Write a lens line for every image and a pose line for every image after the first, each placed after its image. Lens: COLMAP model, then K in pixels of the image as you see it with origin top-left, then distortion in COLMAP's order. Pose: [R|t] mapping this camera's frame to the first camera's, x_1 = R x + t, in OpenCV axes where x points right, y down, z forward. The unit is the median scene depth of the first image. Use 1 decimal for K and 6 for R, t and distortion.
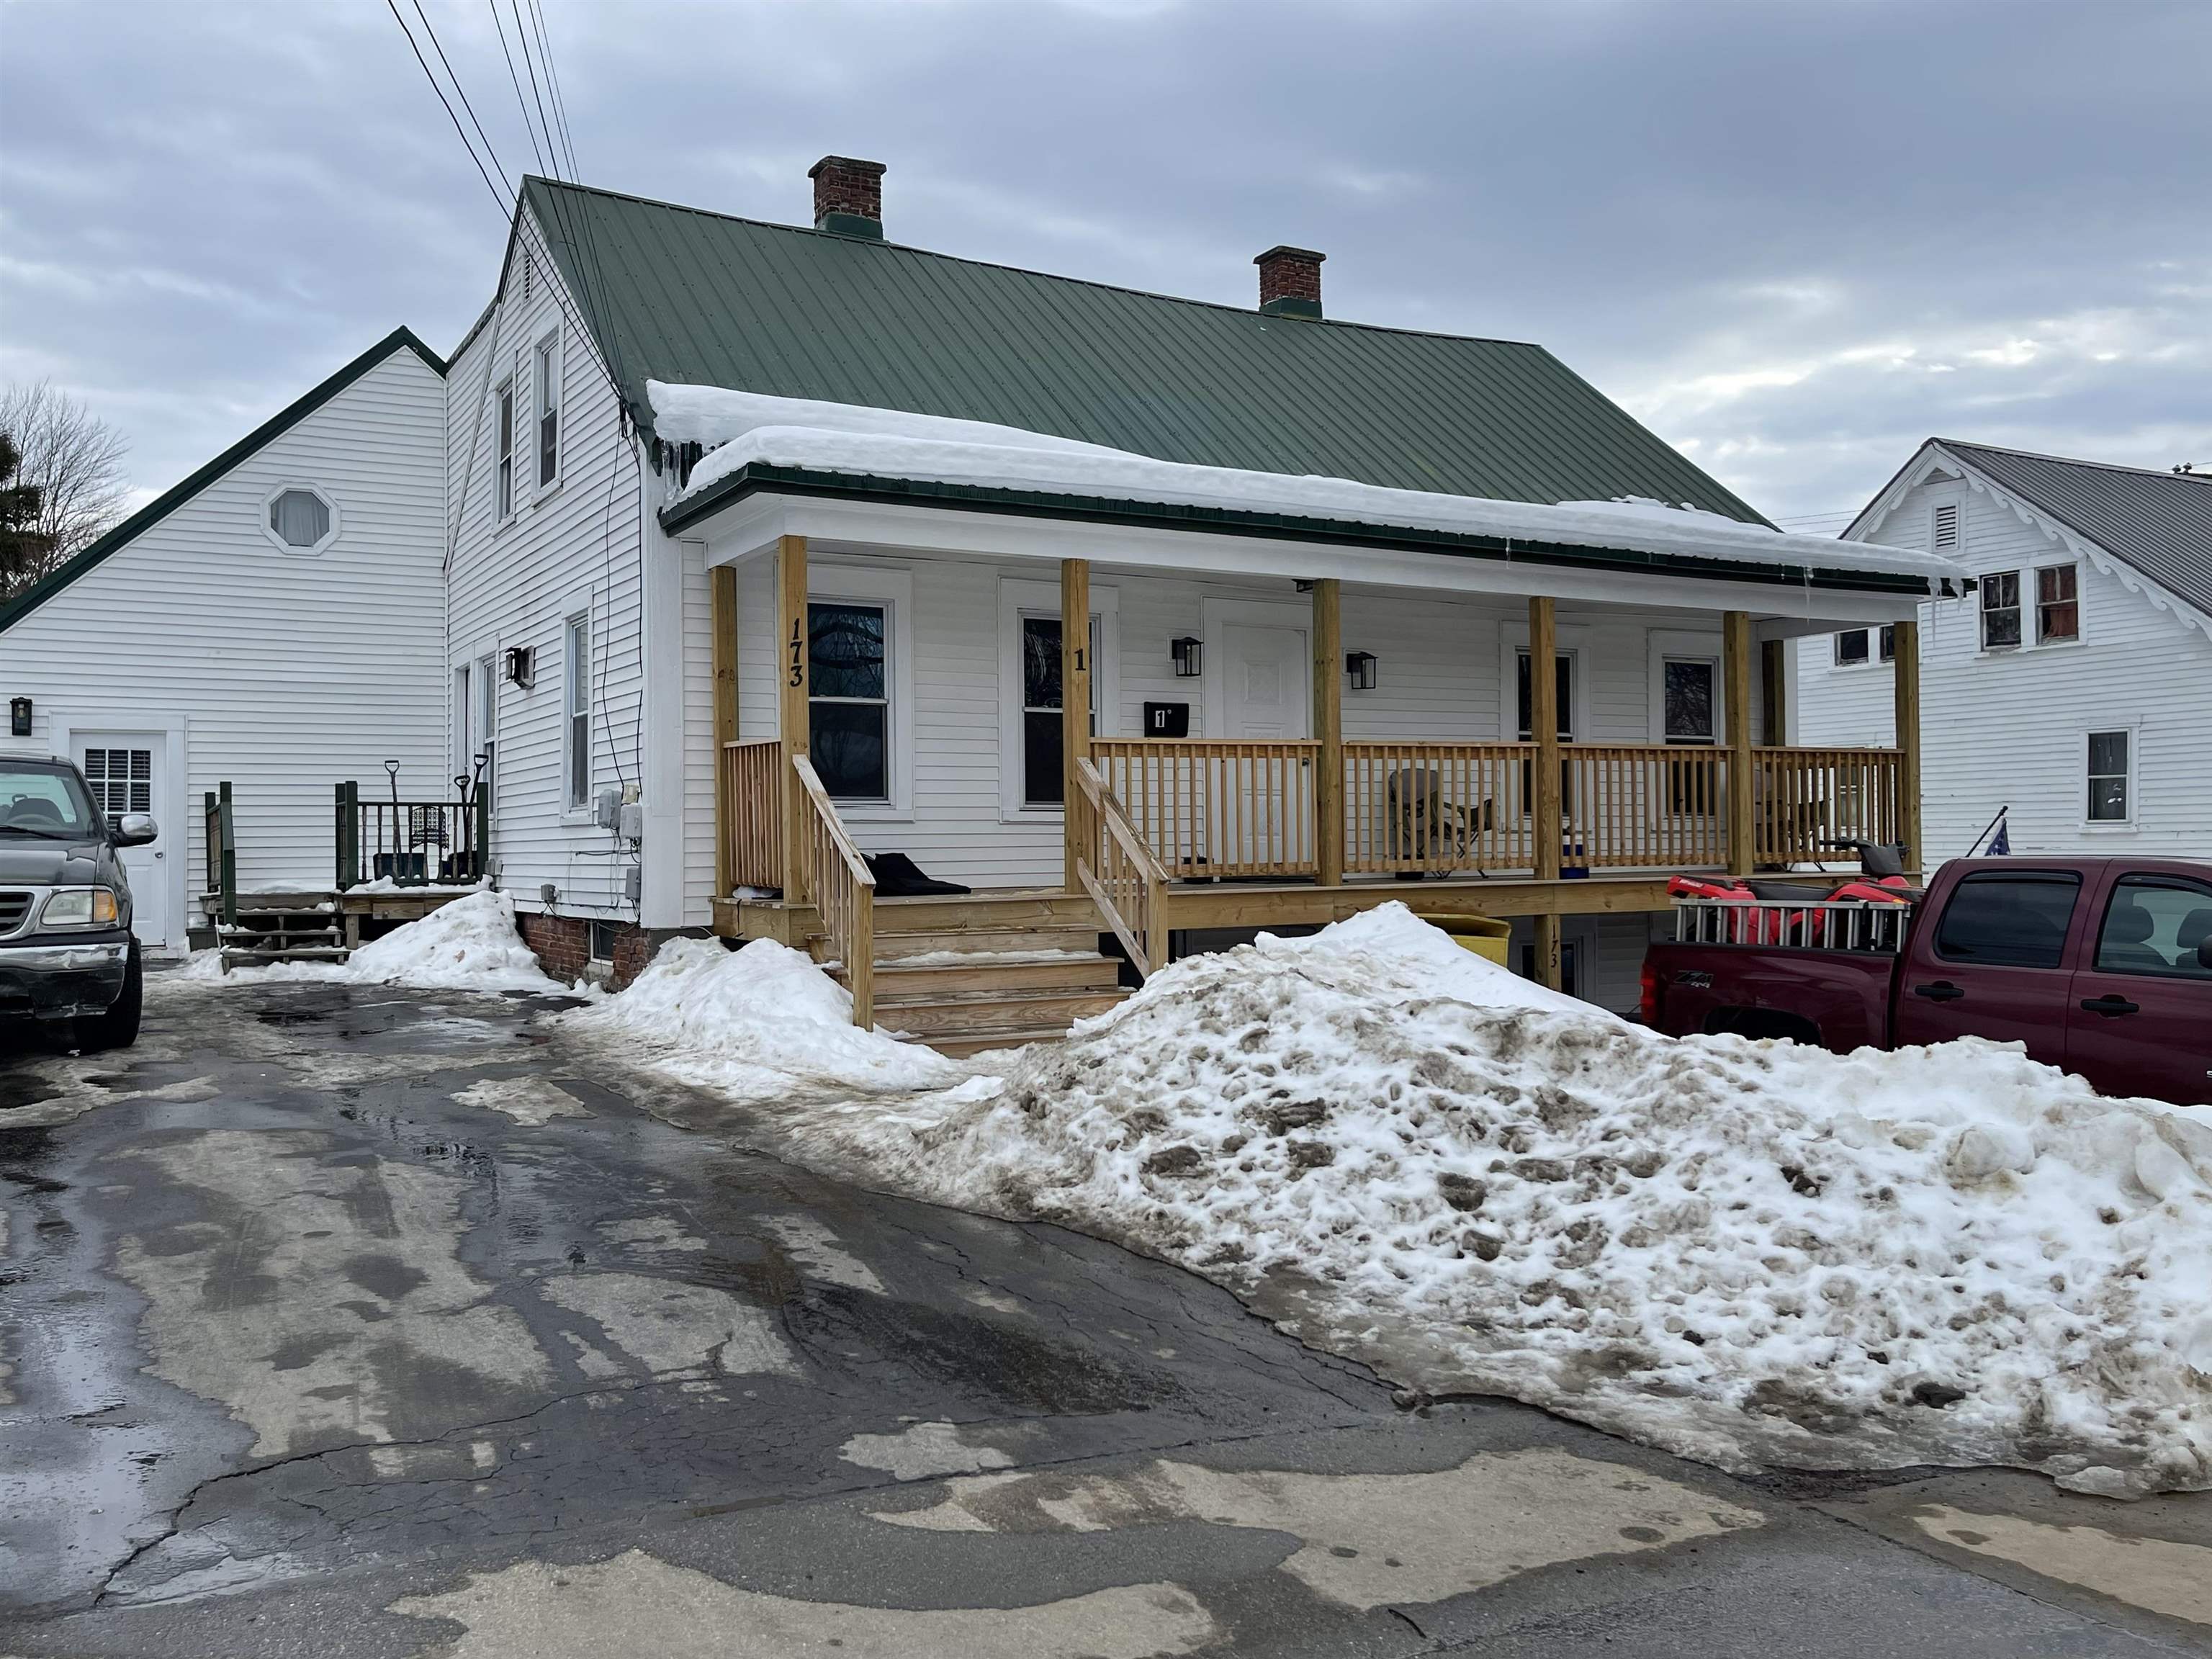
lens RADIAL K [[1879.2, 0, 1112.5], [0, 1879.2, 819.8], [0, 0, 1]] dist [0.036740, -0.037810]
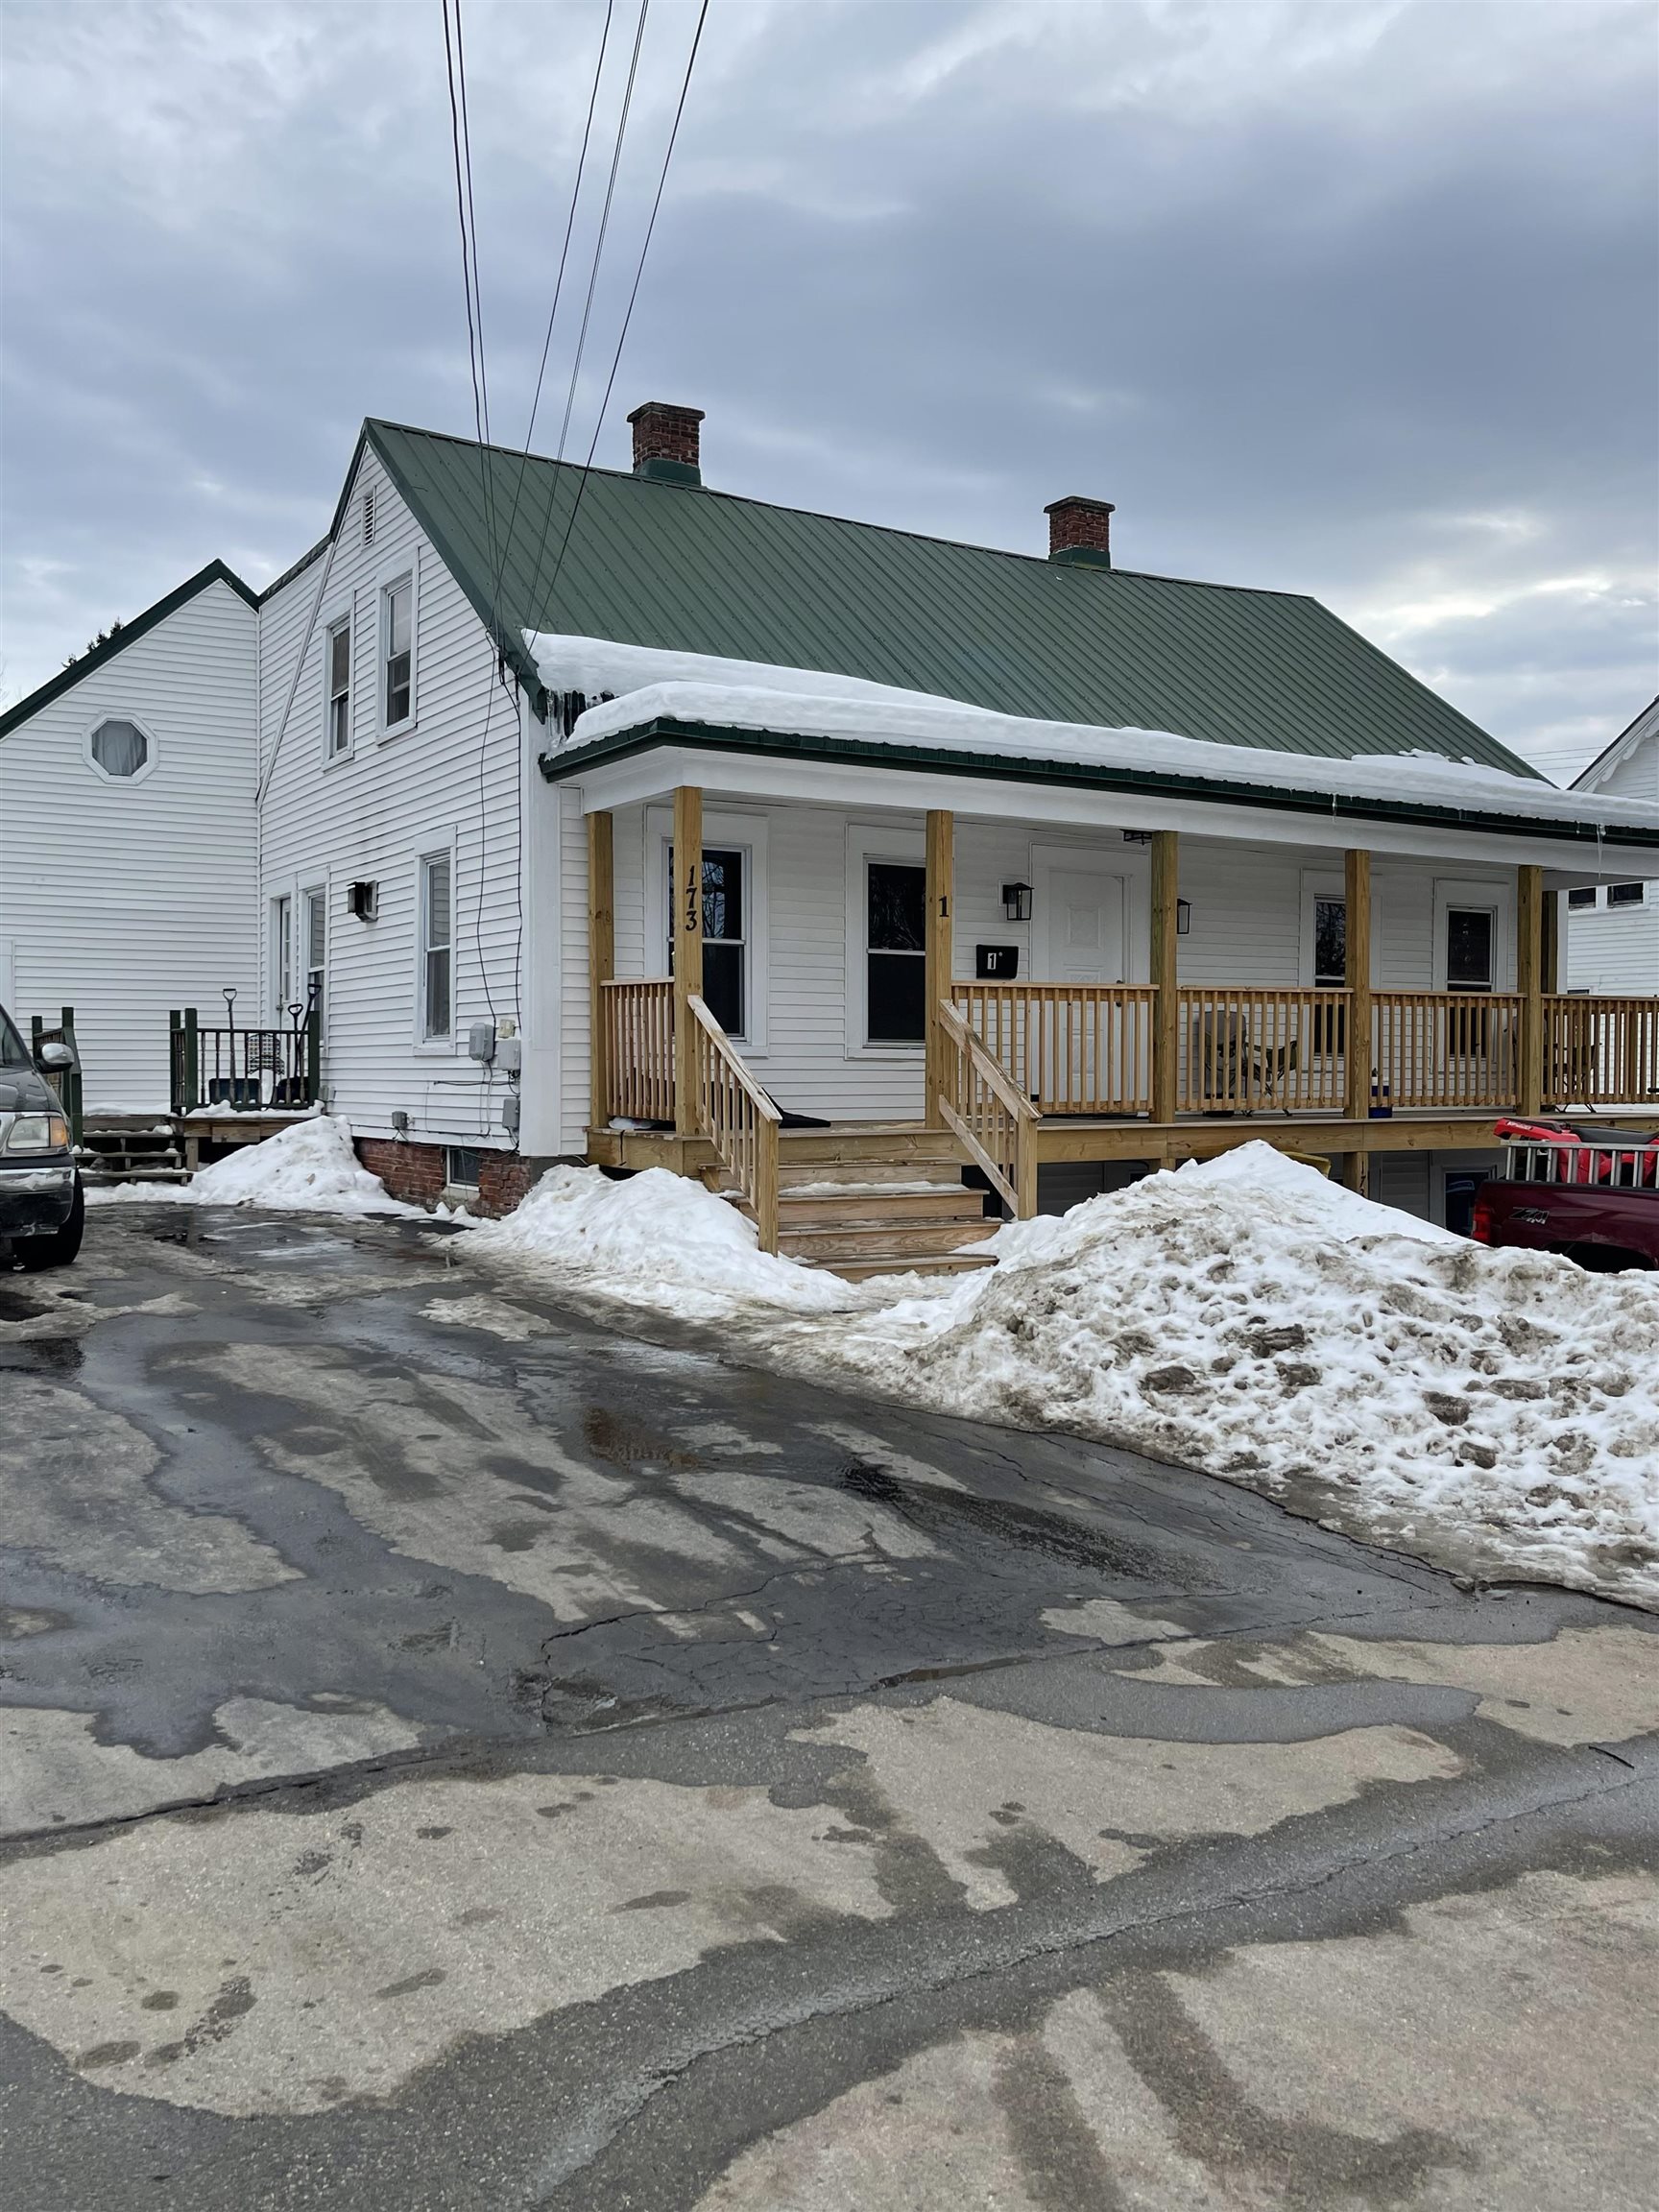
lens RADIAL K [[1879.2, 0, 817.5], [0, 1879.2, 1115.0], [0, 0, 1]] dist [0.036740, -0.037810]
pose [[0.999448, 0.011745, 0.031067, -0.115683], [-0.012937, 0.999176, 0.038464, -0.007872], [-0.030589, -0.038845, 0.998777, -0.053411]]
